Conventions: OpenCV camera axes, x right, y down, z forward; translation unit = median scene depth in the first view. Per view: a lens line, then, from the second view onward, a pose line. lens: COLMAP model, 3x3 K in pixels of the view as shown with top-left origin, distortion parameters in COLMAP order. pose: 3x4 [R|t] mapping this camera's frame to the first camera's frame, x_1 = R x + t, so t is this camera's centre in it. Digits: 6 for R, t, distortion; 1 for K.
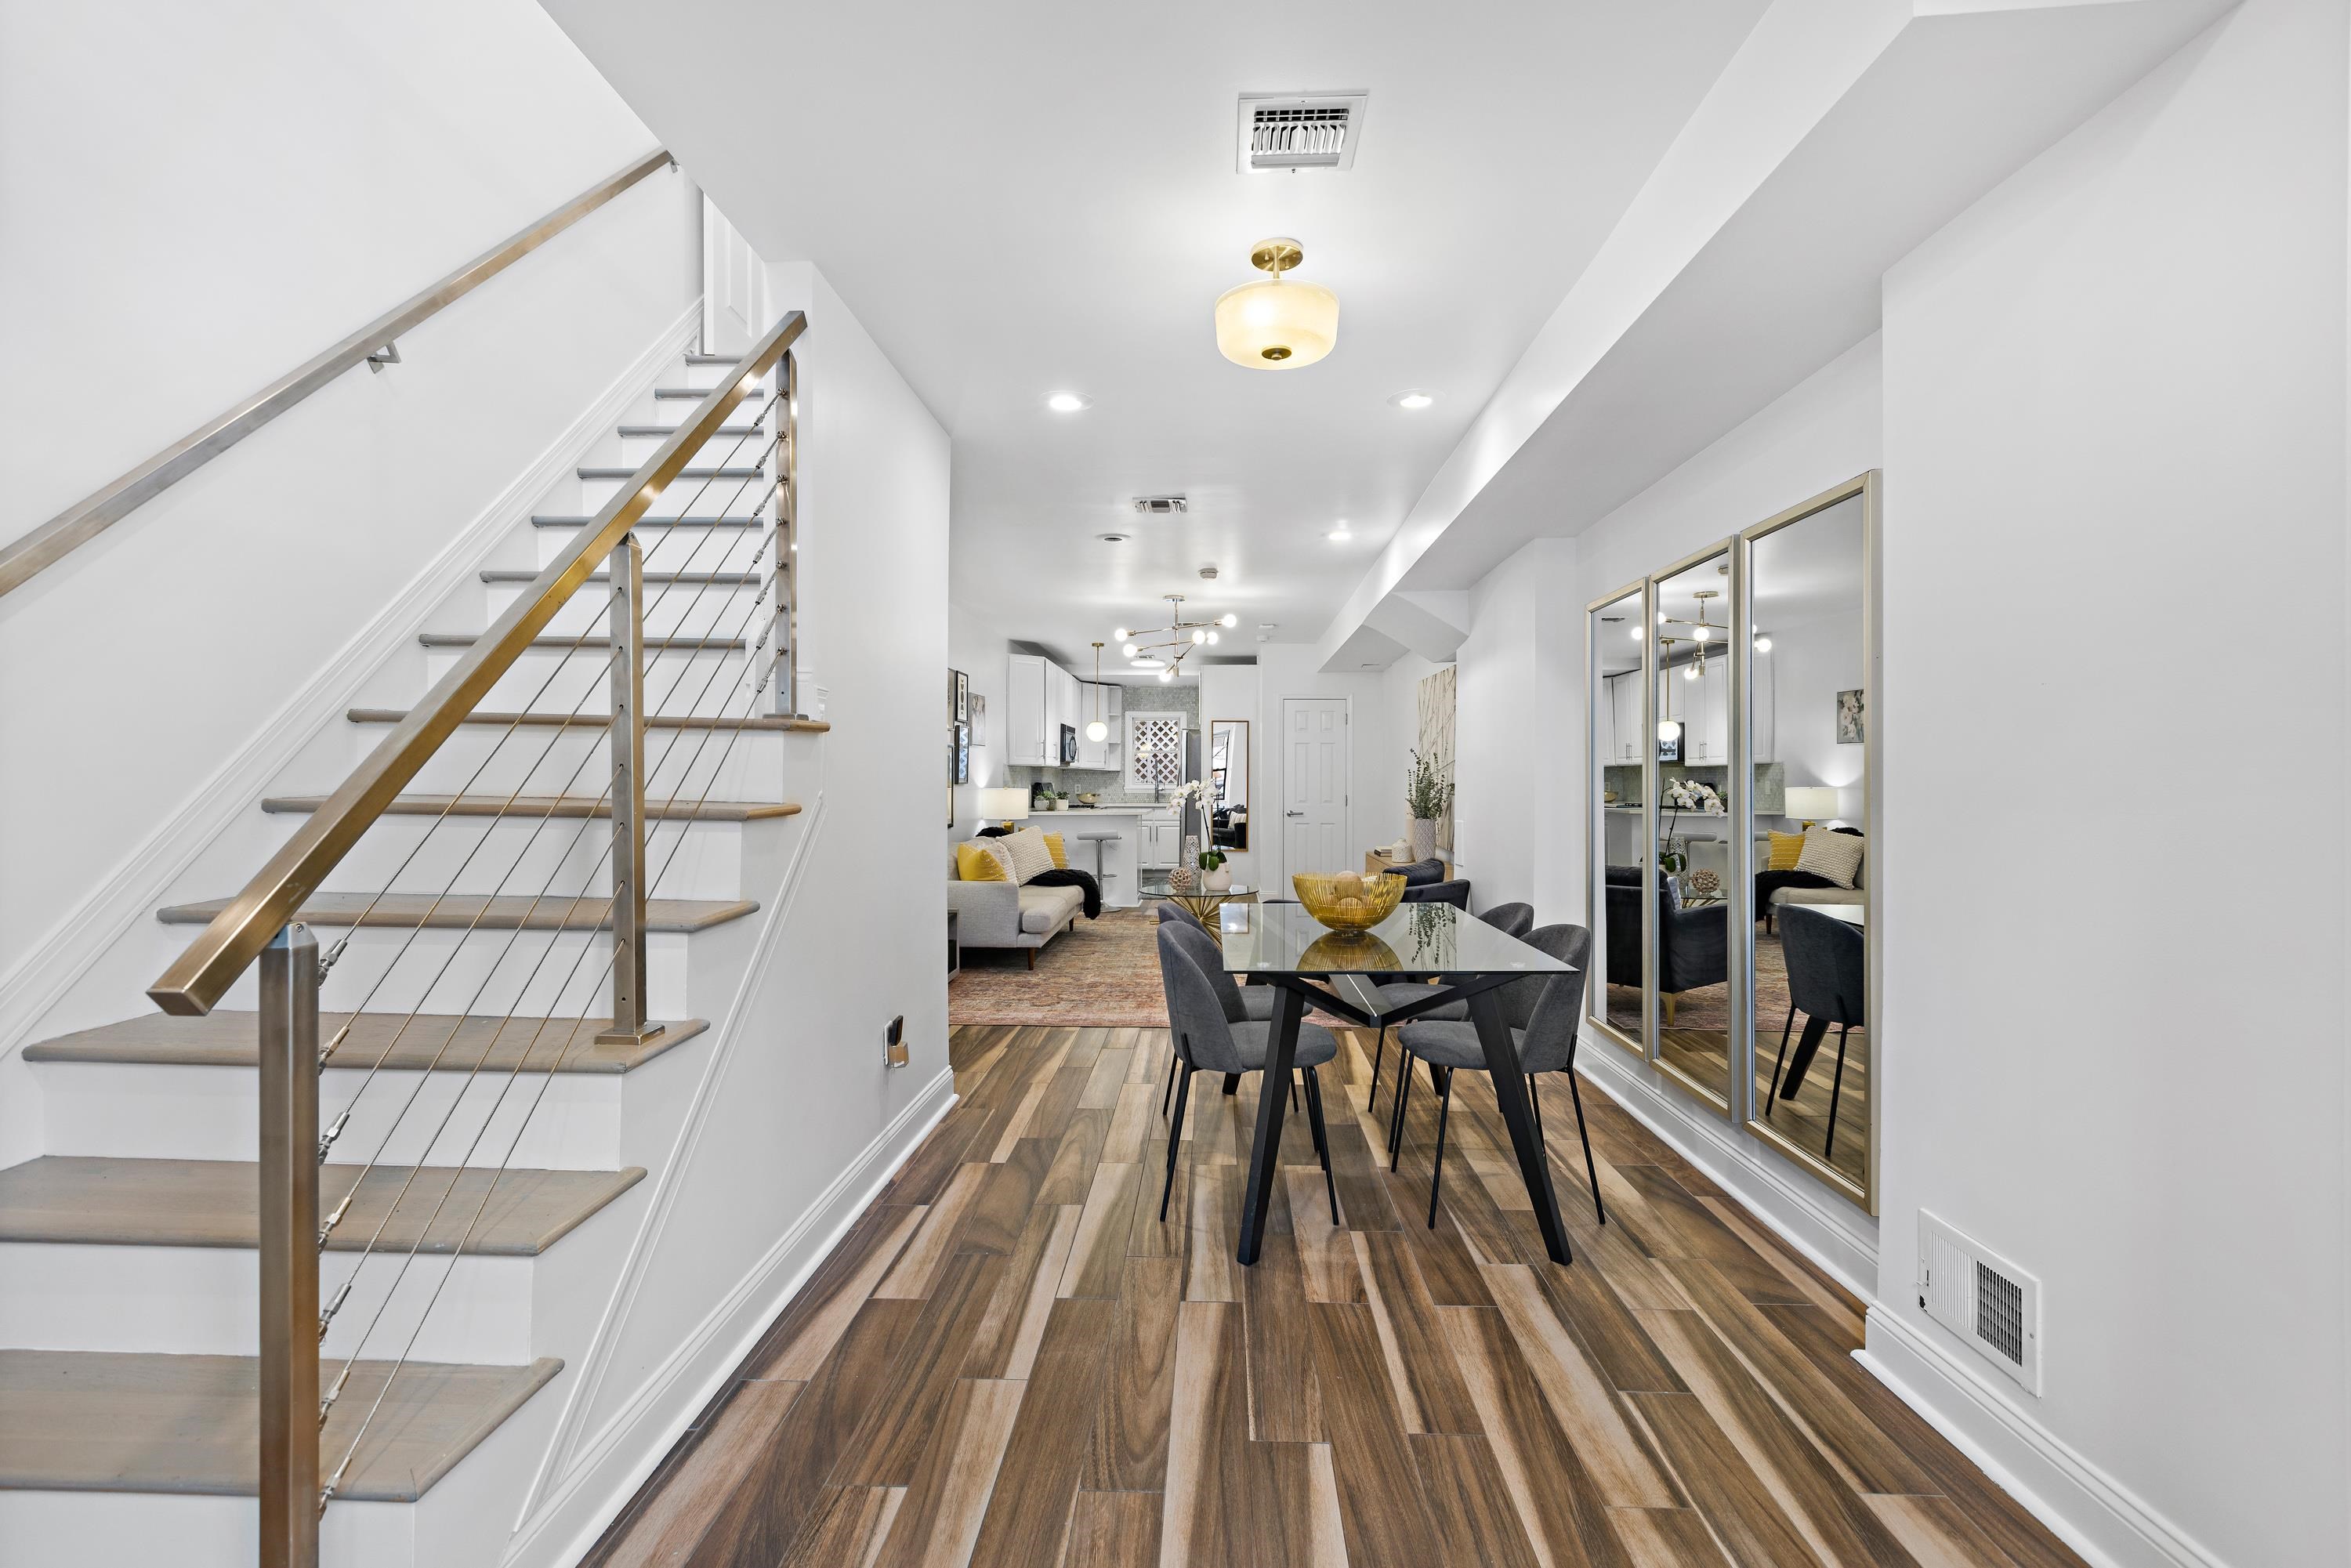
lens RADIAL K [[1044.0, 0, 1176.1], [0, 1044.0, 773.2], [0, 0, 1]] dist [0.000902, -0.000286]
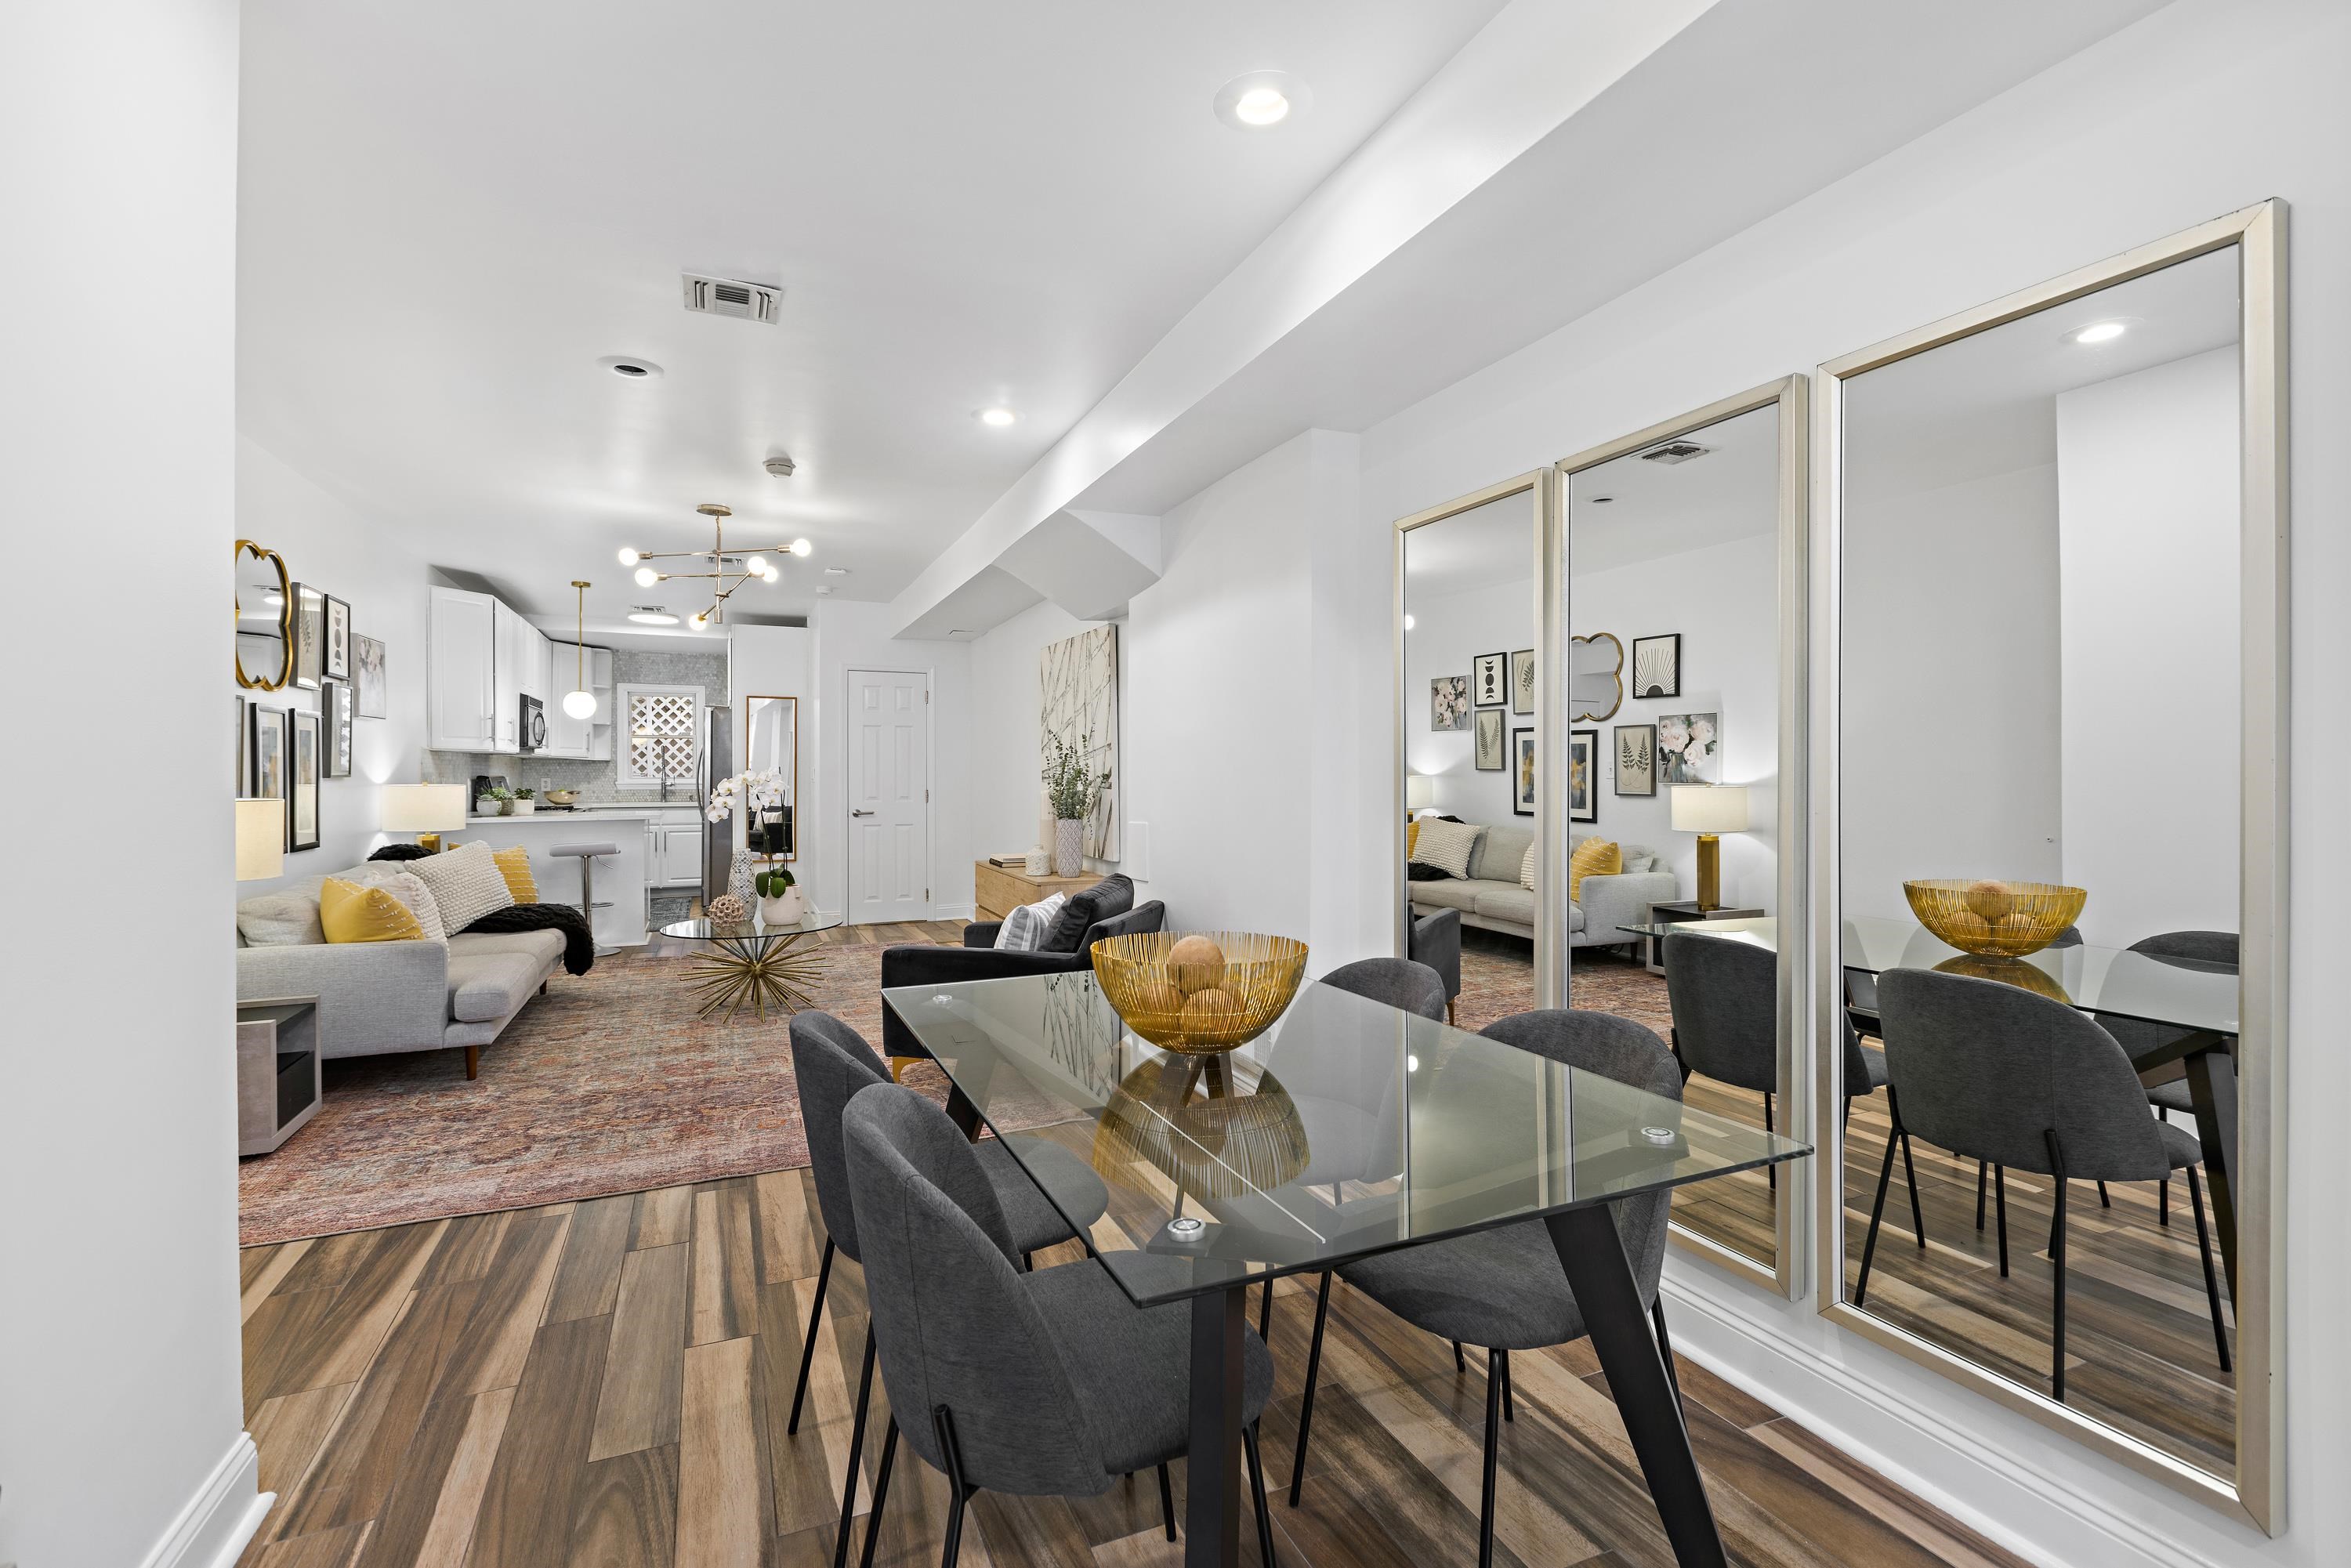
lens RADIAL K [[1044.0, 0, 1176.1], [0, 1044.0, 773.2], [0, 0, 1]] dist [0.000902, -0.000286]
pose [[0.897905, -0.002923, 0.440180, -0.031346], [0.000112, 0.999979, 0.006414, 0.003727], [-0.440190, -0.005710, 0.897887, 0.227017]]
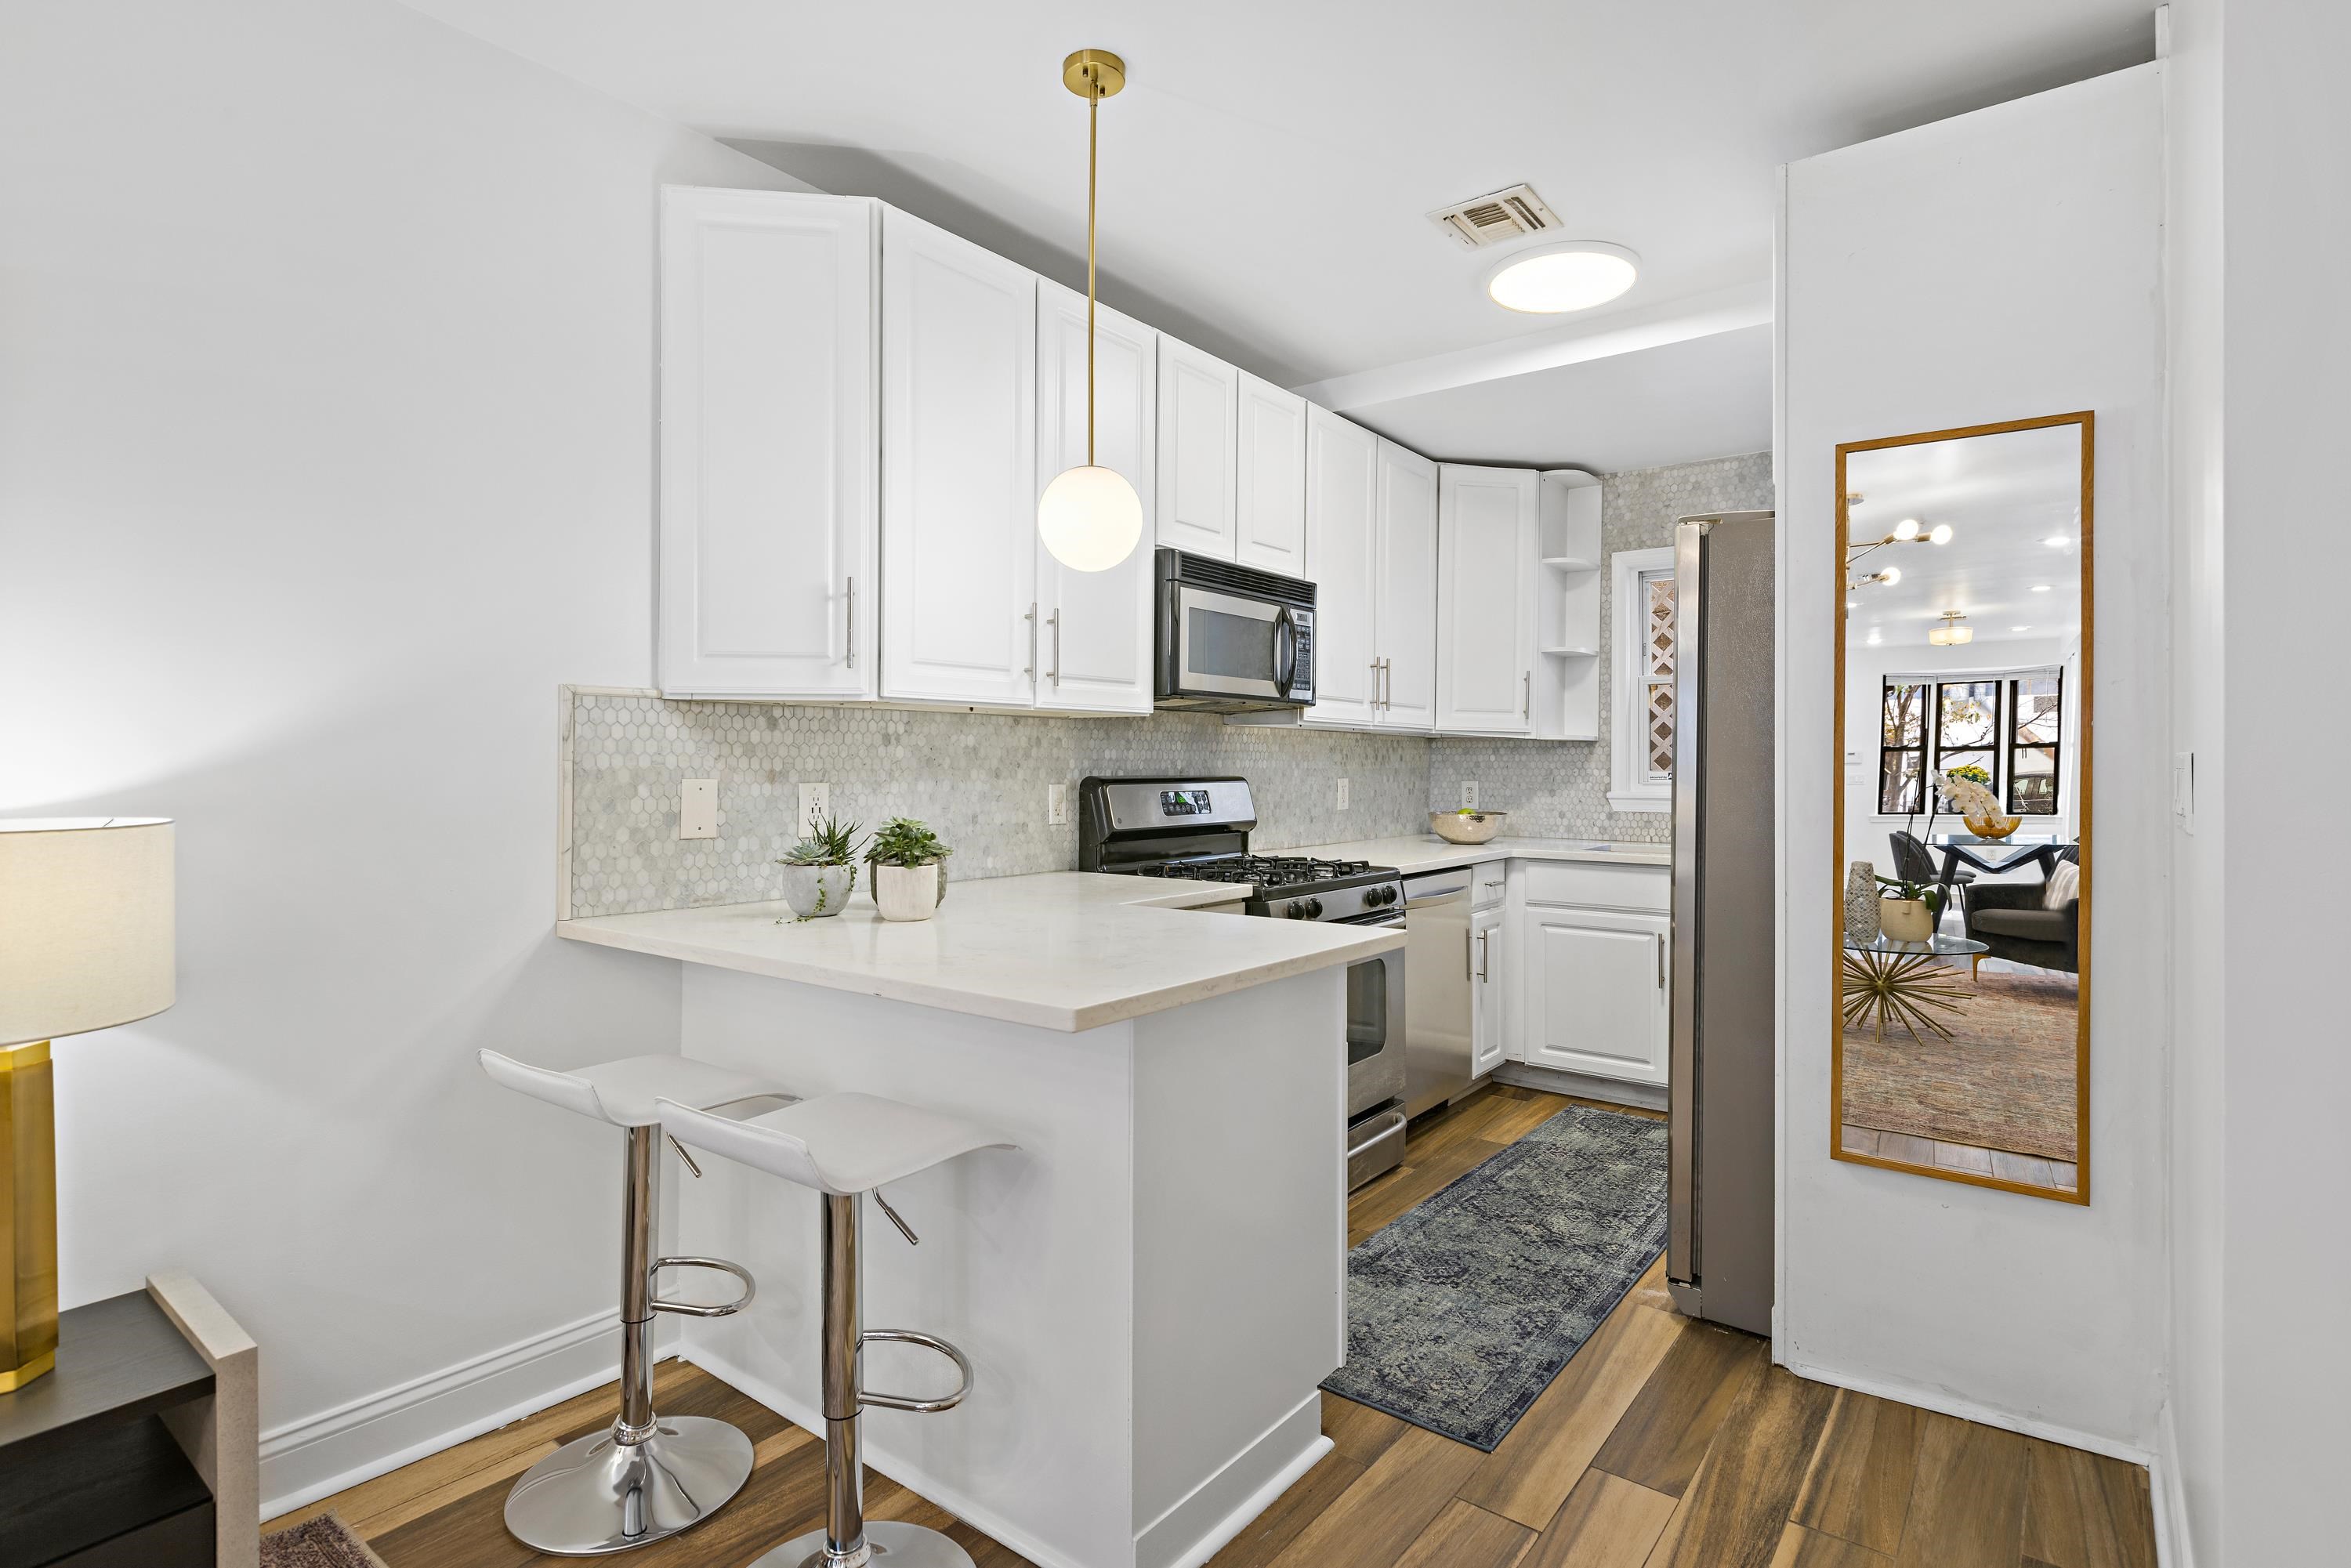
lens RADIAL K [[1154.7, 0, 1175.8], [0, 1154.7, 771.9], [0, 0, 1]] dist [0.000170, 0.000015]
pose [[0.815752, -0.001052, -0.578402, 0.079921], [0.006795, 0.999947, 0.007764, 0.006465], [0.578363, -0.010264, 0.815715, 1.111275]]
